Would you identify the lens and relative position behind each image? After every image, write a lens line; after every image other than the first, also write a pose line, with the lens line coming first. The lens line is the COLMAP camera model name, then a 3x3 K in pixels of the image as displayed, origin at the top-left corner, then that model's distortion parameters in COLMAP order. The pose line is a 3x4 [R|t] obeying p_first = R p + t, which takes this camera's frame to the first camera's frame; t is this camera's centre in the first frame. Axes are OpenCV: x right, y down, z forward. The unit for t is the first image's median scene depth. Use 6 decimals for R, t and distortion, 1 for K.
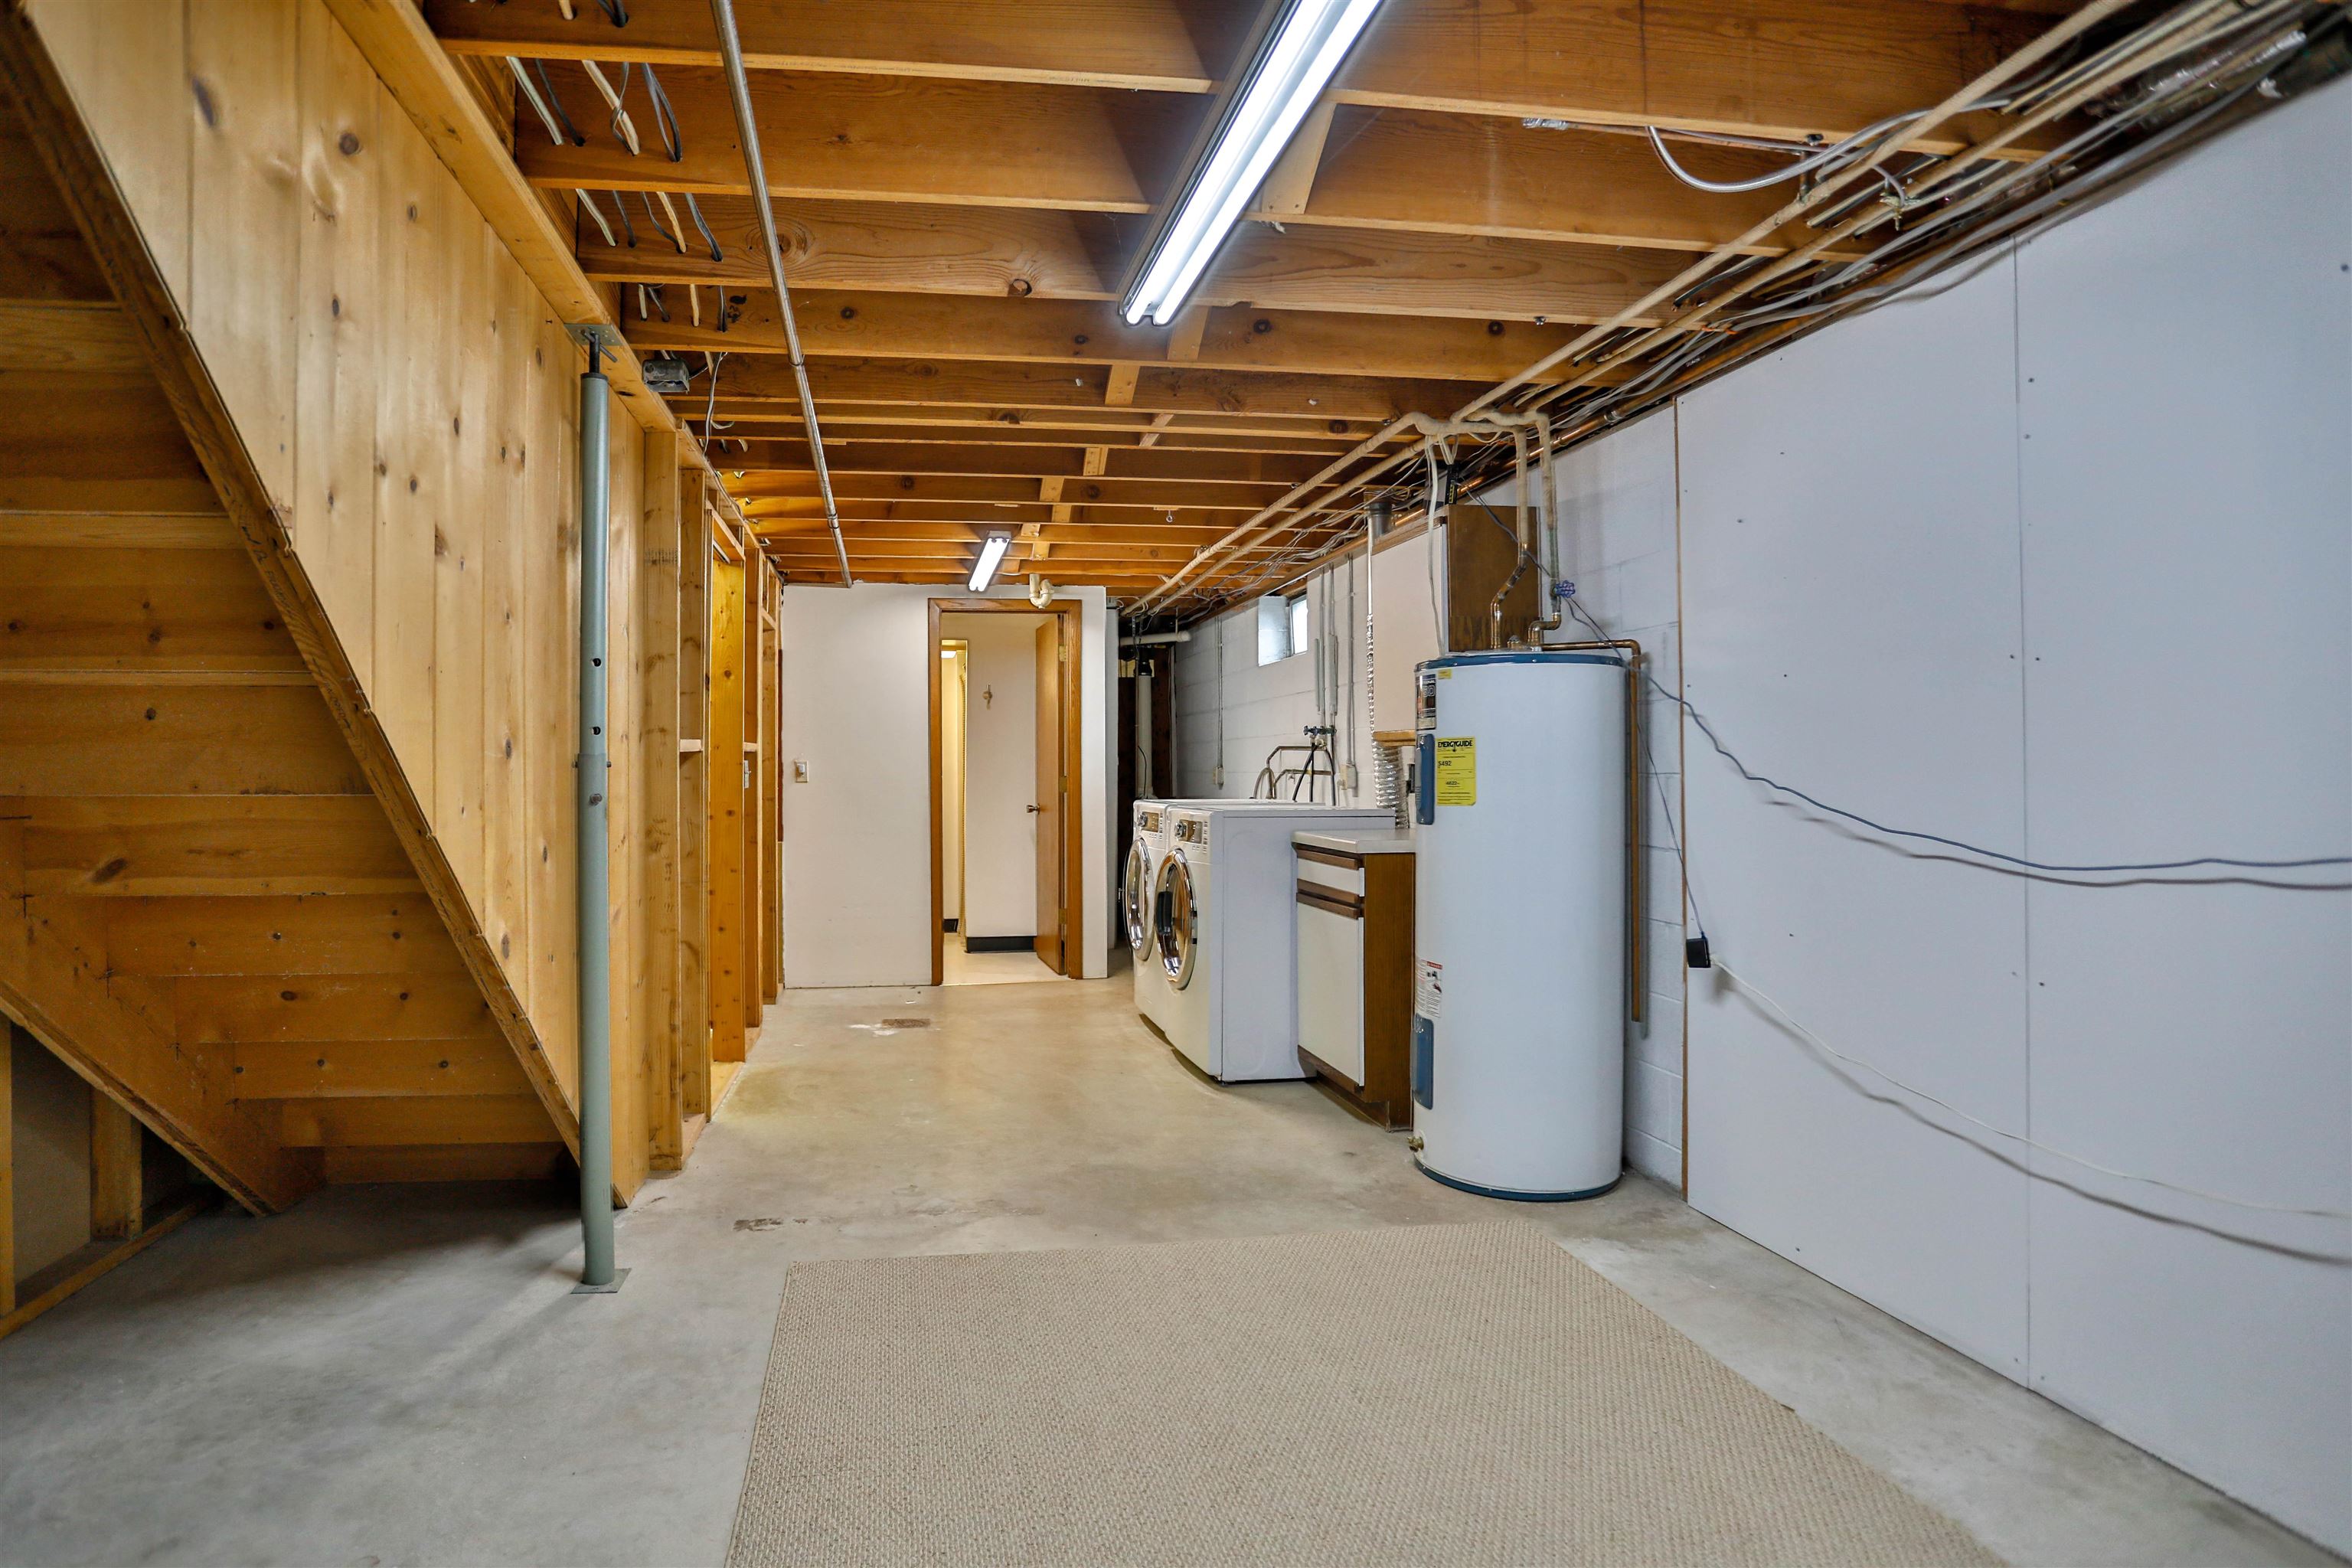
lens RADIAL K [[1218.3, 0, 1174.9], [0, 1218.3, 777.1], [0, 0, 1]] dist [-0.053045, 0.018295]
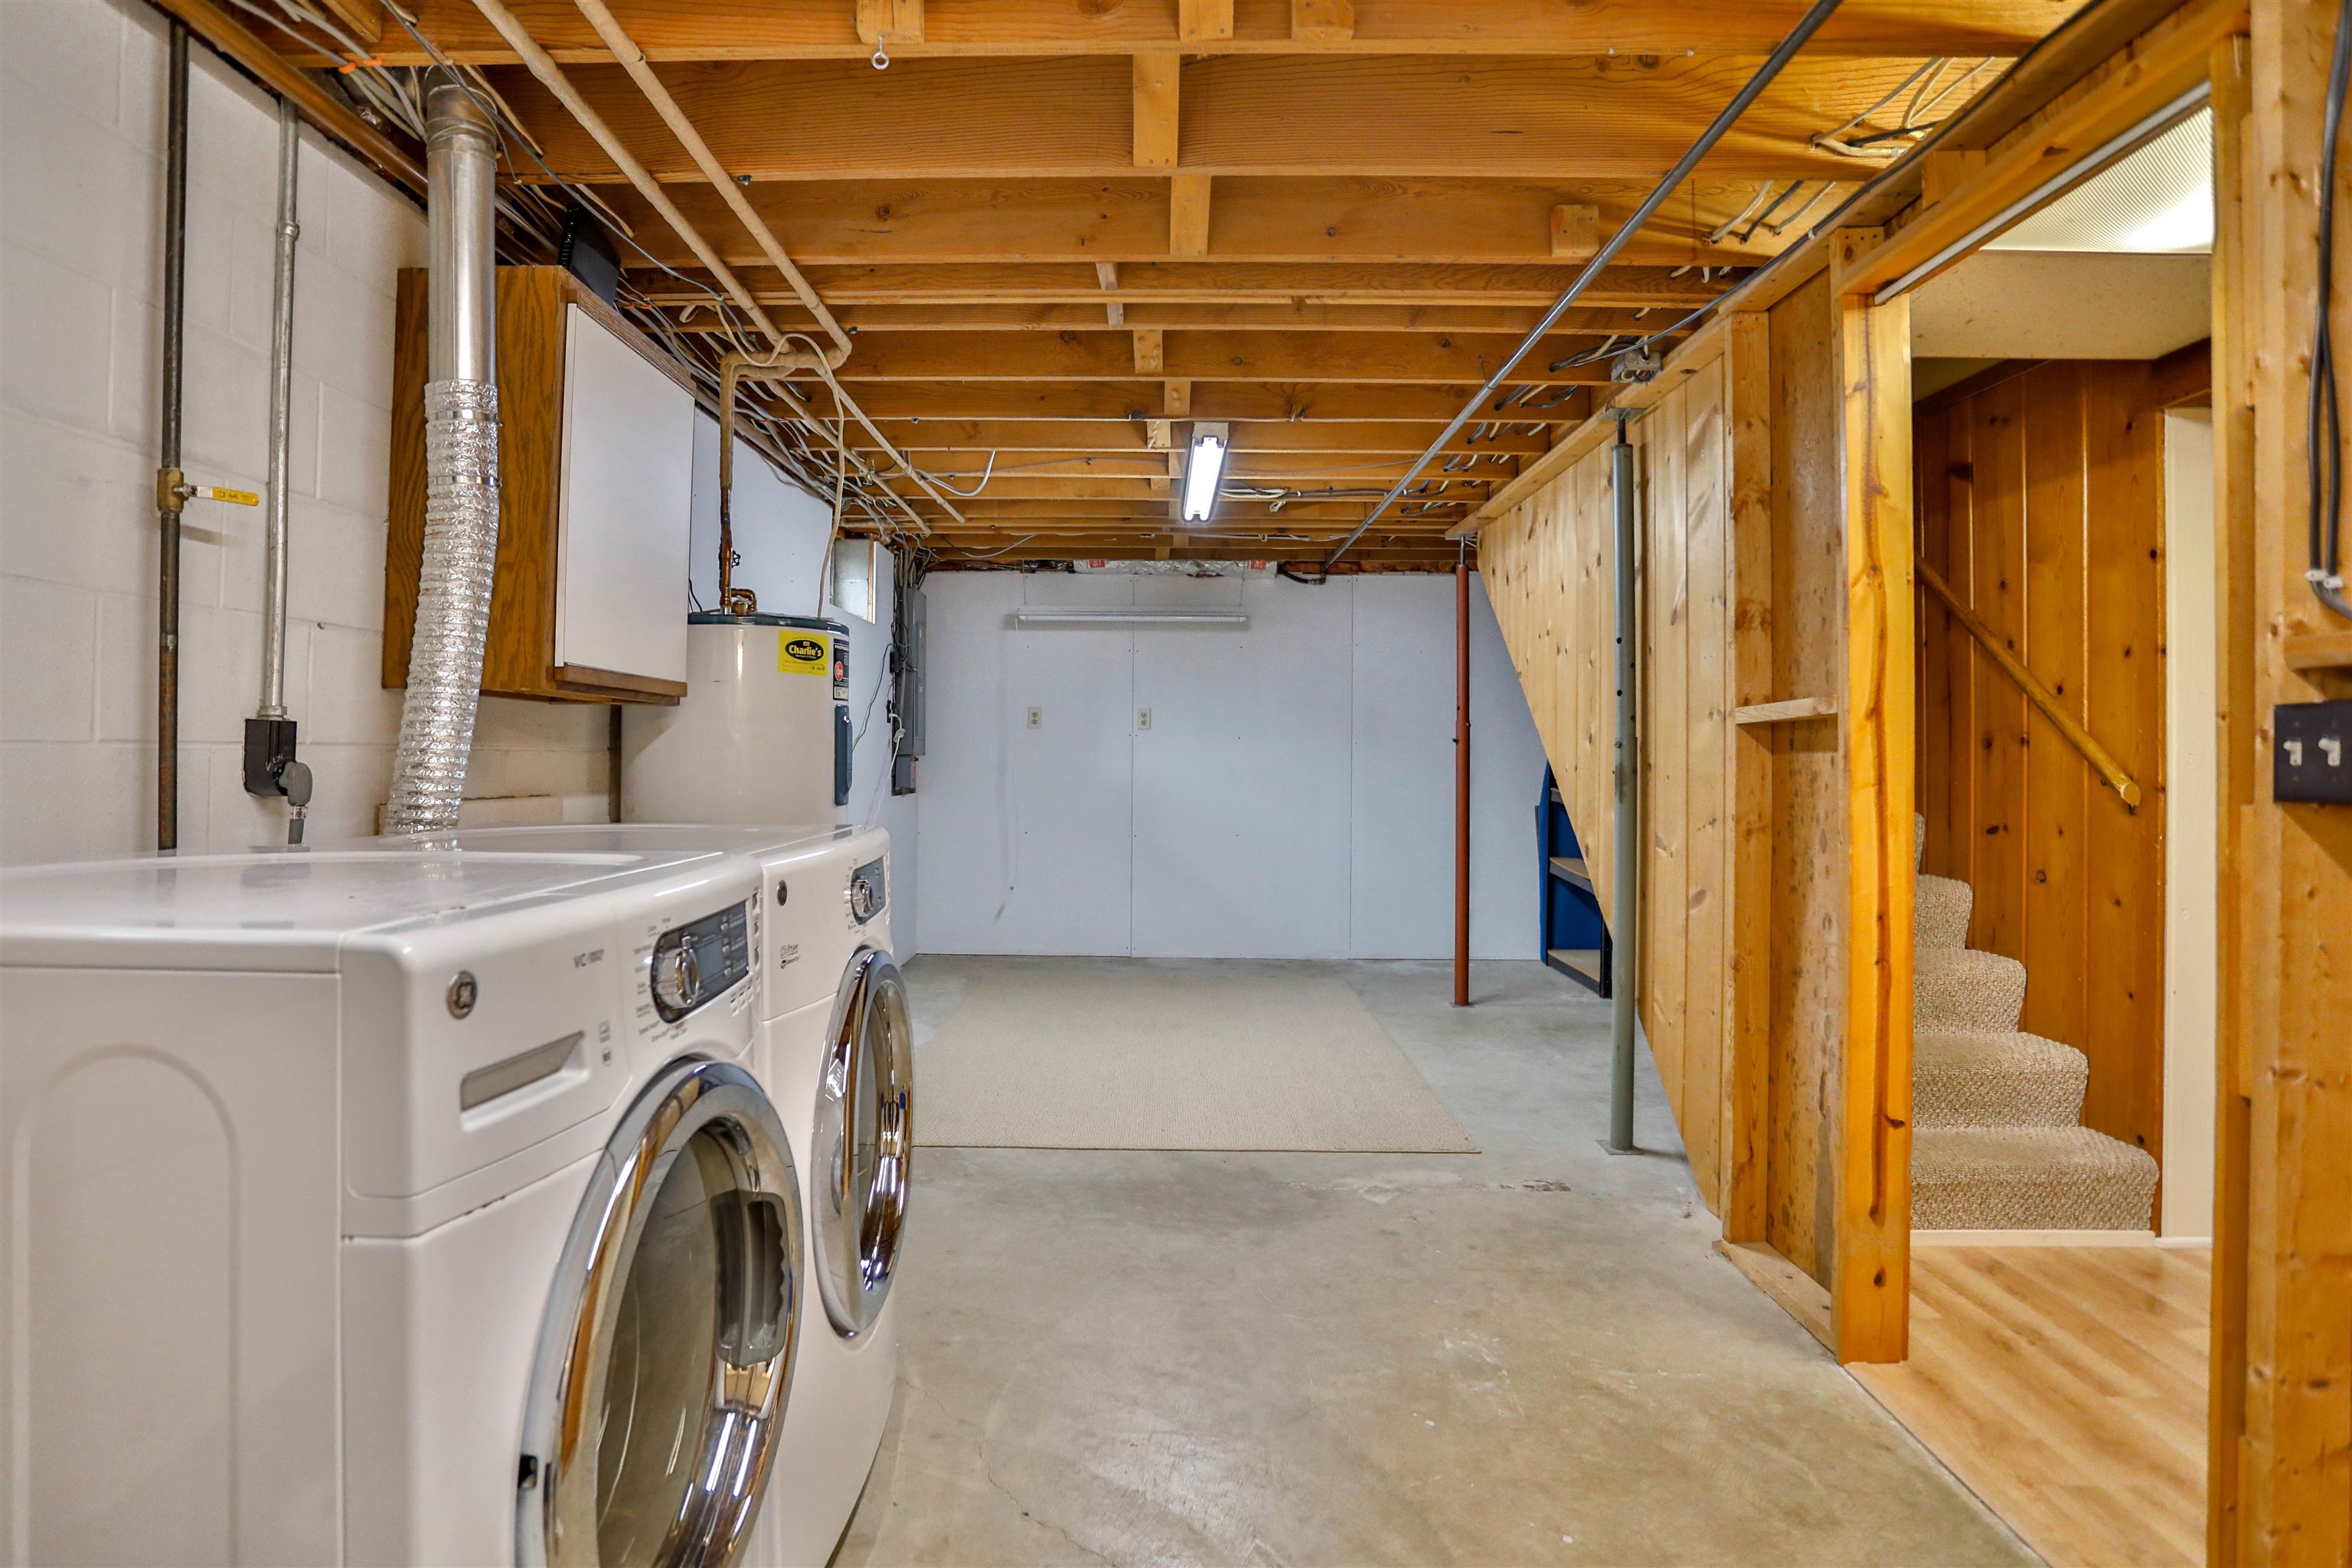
lens RADIAL K [[1218.3, 0, 1183.1], [0, 1218.3, 775.8], [0, 0, 1]] dist [-0.053045, 0.018295]
pose [[-0.973124, 0.002542, 0.230269, -0.276233], [0.002312, 0.999997, -0.001269, 0.021133], [-0.230271, -0.000703, -0.973126, 2.024260]]
